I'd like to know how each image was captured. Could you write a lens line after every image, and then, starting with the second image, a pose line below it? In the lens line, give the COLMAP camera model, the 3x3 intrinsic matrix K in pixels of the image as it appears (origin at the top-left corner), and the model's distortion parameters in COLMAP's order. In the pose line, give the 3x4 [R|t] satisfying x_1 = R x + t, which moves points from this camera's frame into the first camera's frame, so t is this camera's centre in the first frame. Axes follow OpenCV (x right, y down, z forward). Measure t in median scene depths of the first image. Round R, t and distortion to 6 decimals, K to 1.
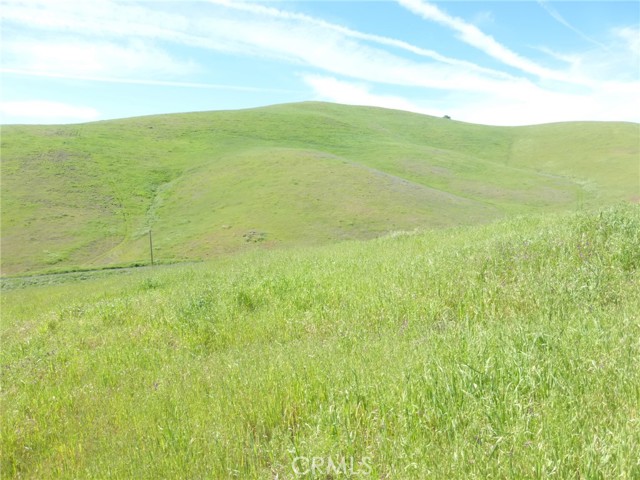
lens RADIAL K [[465.0, 0, 325.9], [0, 465.0, 243.1], [0, 0, 1]] dist [-0.042213, 0.034929]
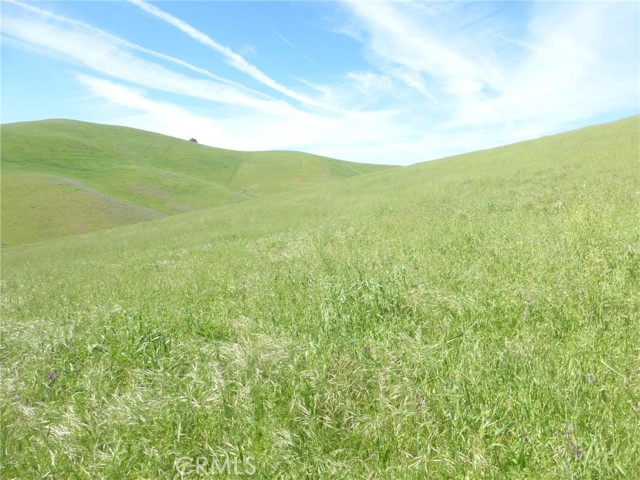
lens RADIAL K [[465.0, 0, 324.3], [0, 465.0, 243.1], [0, 0, 1]] dist [-0.042213, 0.034929]
pose [[0.898614, -0.029323, 0.437760, 0.063269], [0.032846, 0.999460, -0.000475, 0.004779], [-0.437510, 0.014805, 0.899092, -0.344834]]
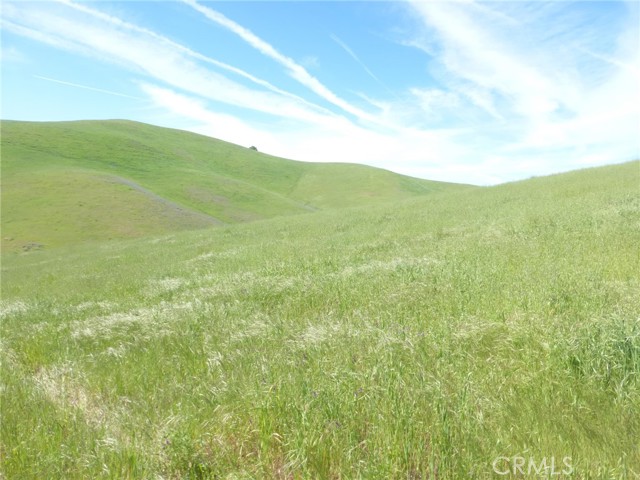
lens RADIAL K [[465.0, 0, 321.2], [0, 465.0, 244.4], [0, 0, 1]] dist [-0.042213, 0.034929]
pose [[0.938672, 0.041266, 0.342332, 0.065677], [-0.030884, 0.998884, -0.035724, -0.001123], [-0.343425, 0.022961, 0.938900, -0.195579]]
